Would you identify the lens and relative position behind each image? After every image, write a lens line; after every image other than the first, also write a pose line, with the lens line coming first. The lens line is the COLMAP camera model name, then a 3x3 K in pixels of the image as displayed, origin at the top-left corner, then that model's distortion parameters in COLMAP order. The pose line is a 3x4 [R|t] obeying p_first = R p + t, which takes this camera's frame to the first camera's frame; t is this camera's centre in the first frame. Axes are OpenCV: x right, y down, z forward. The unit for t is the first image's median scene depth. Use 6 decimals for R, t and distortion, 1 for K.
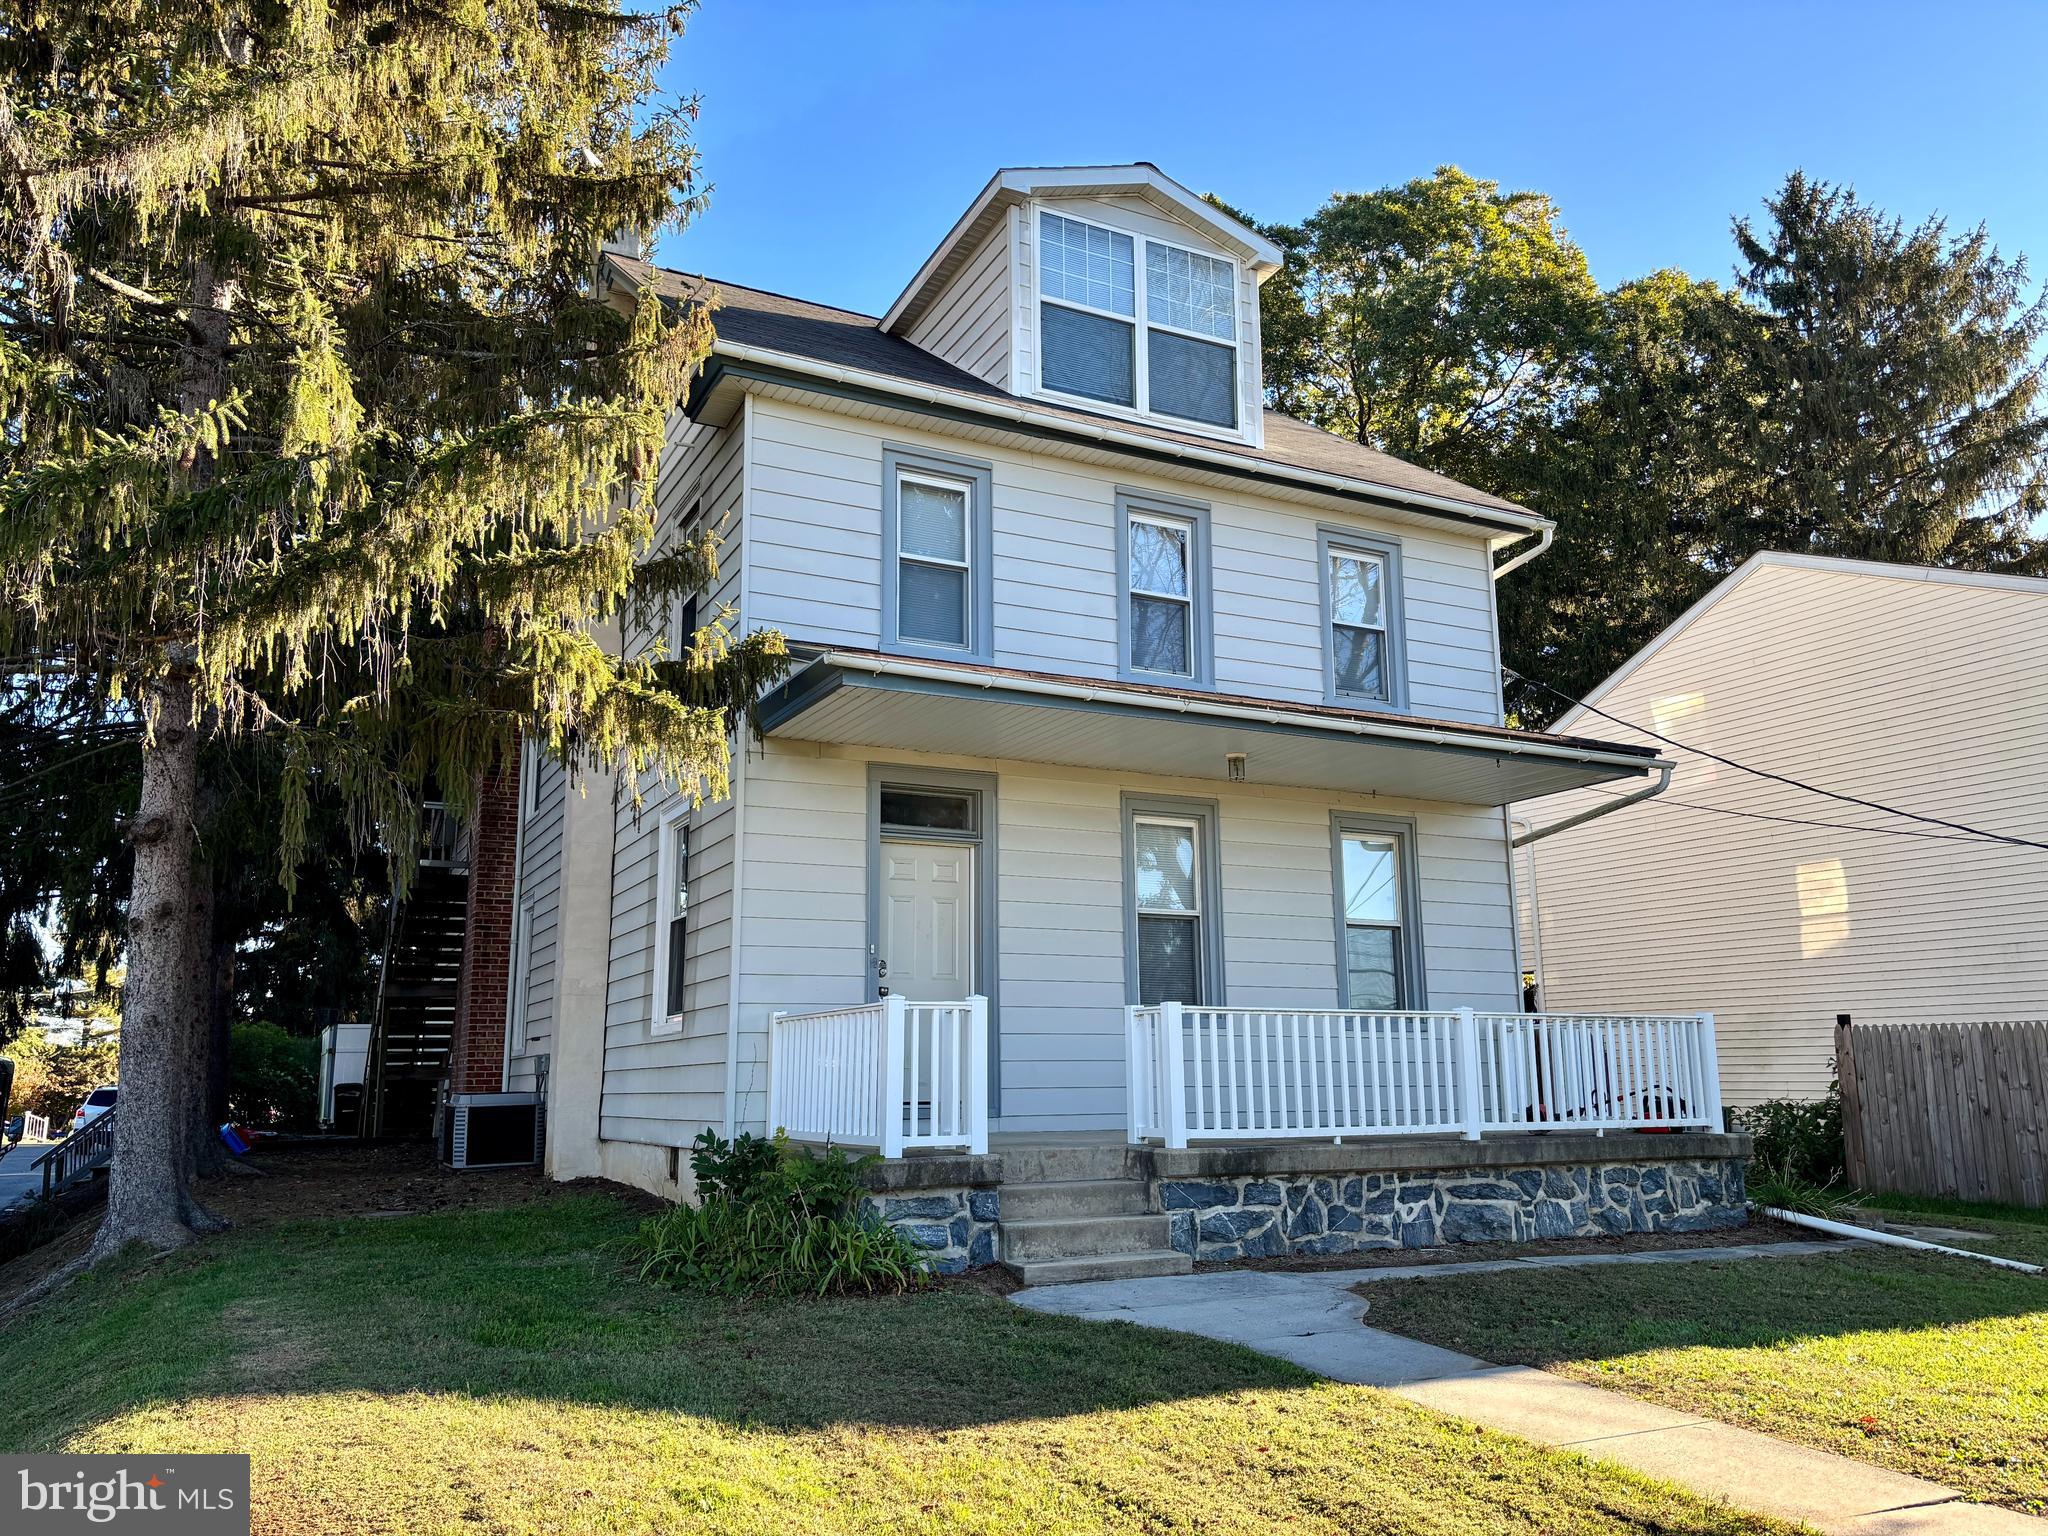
lens RADIAL K [[1529.9, 0, 1029.0], [0, 1529.9, 769.7], [0, 0, 1]] dist [0.043572, -0.039488]
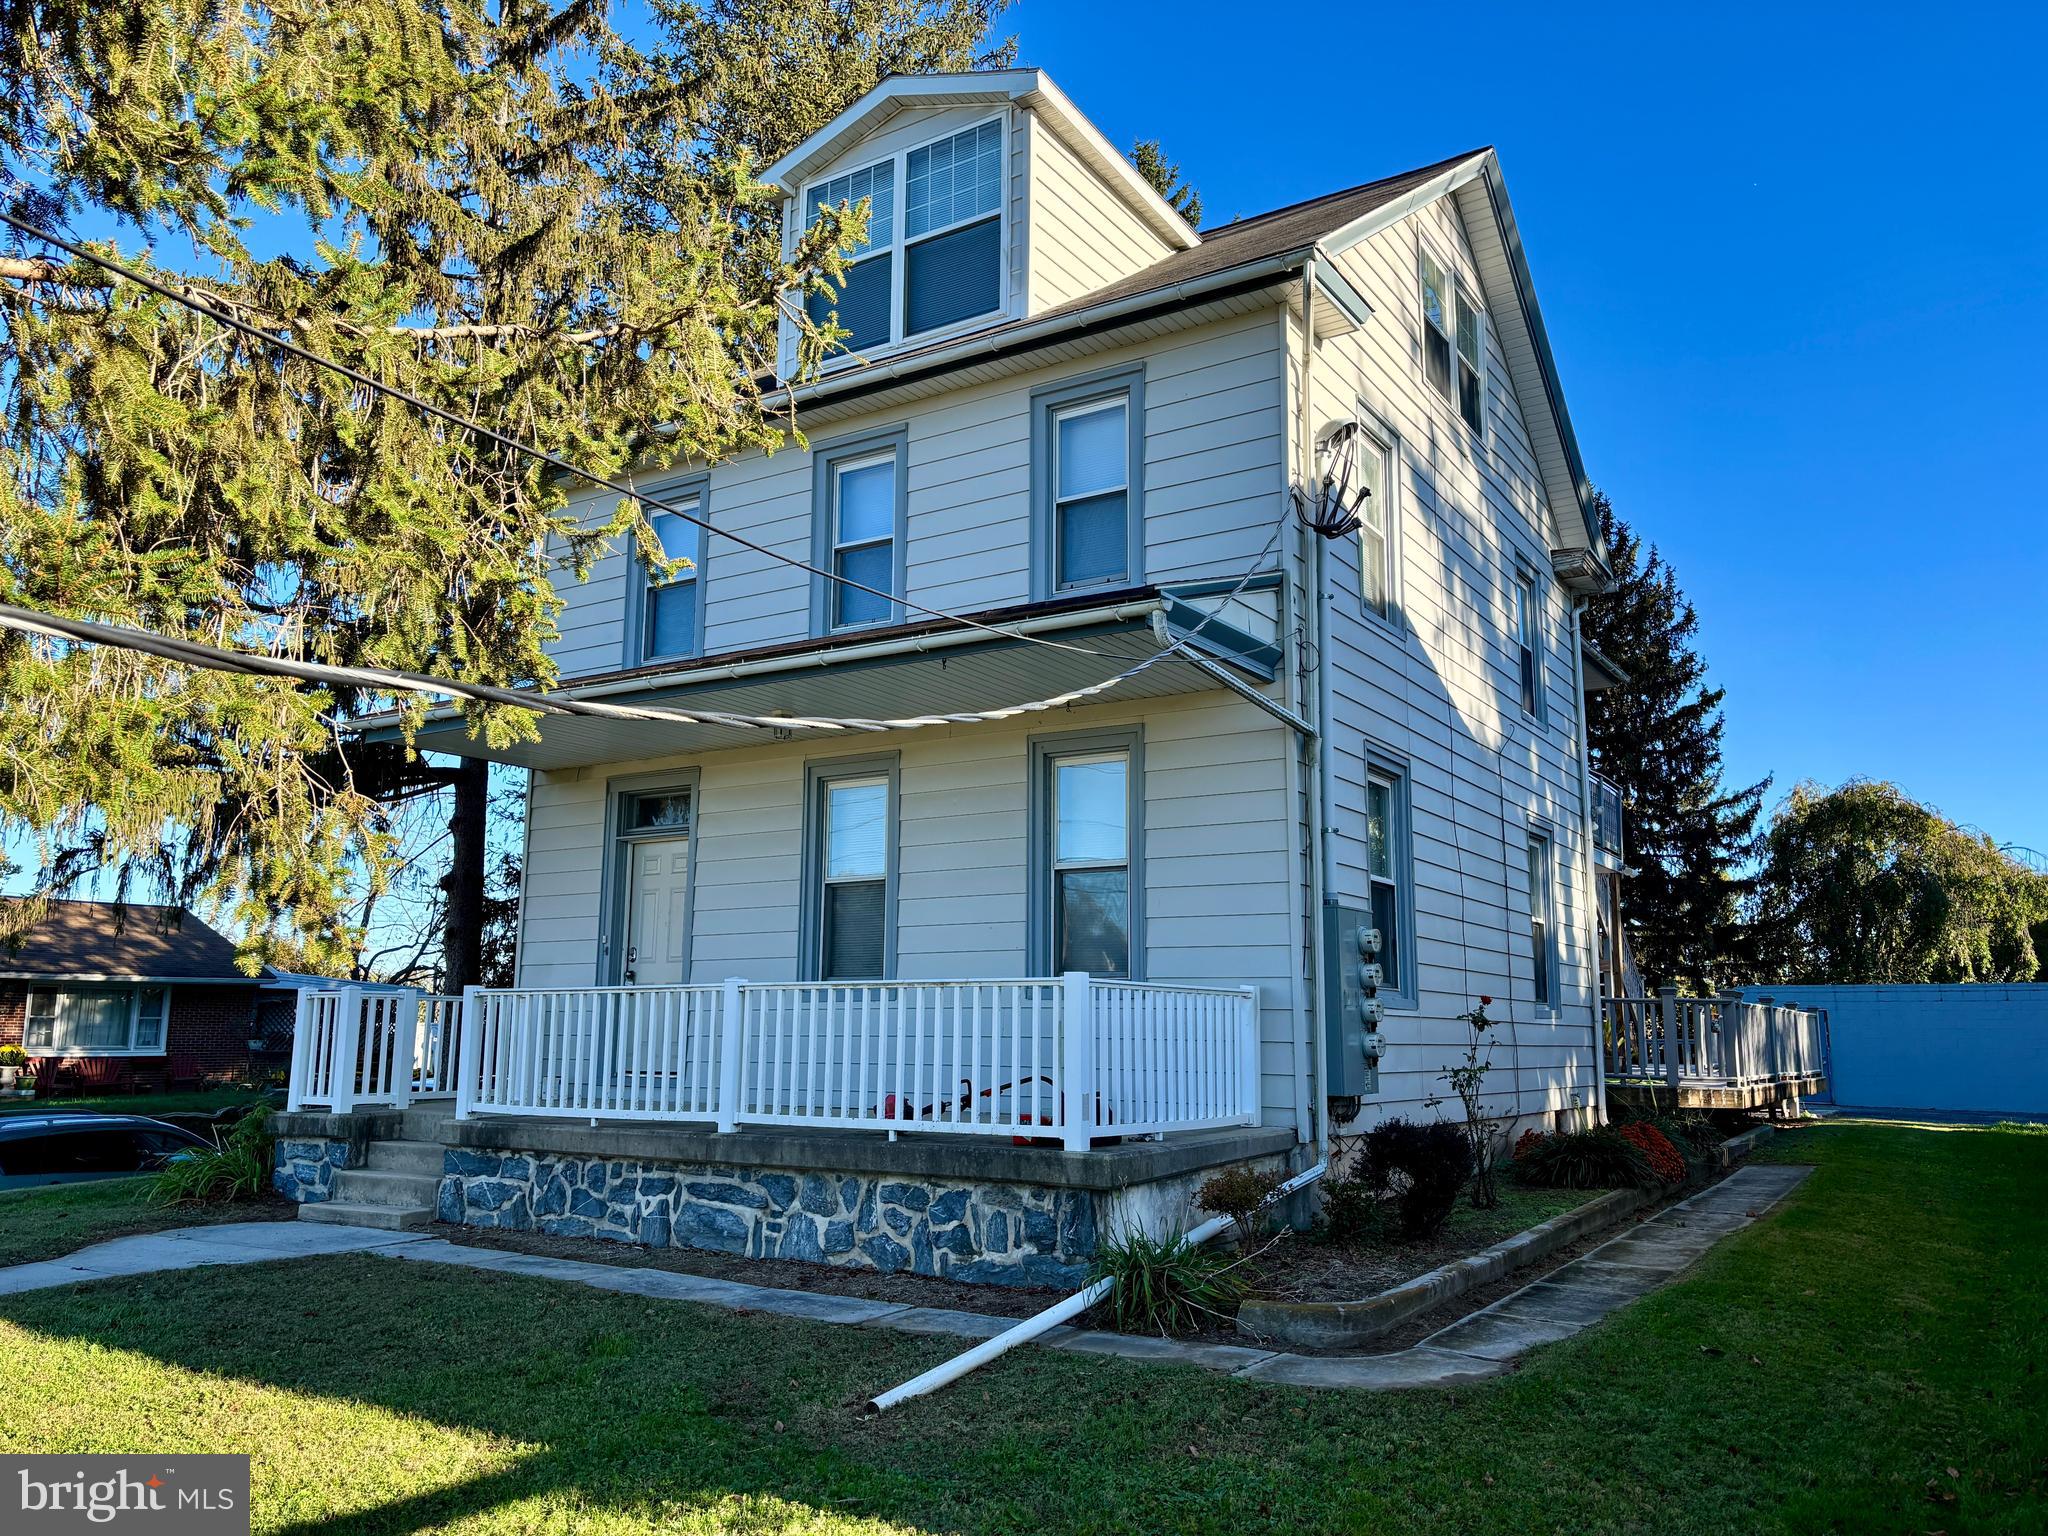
lens RADIAL K [[1529.9, 0, 1025.0], [0, 1529.9, 772.2], [0, 0, 1]] dist [0.043572, -0.039488]
pose [[0.507660, -0.135375, -0.850855, 1.130230], [0.156639, 0.985622, -0.063359, 0.123673], [0.847199, -0.101112, 0.521566, 0.716717]]
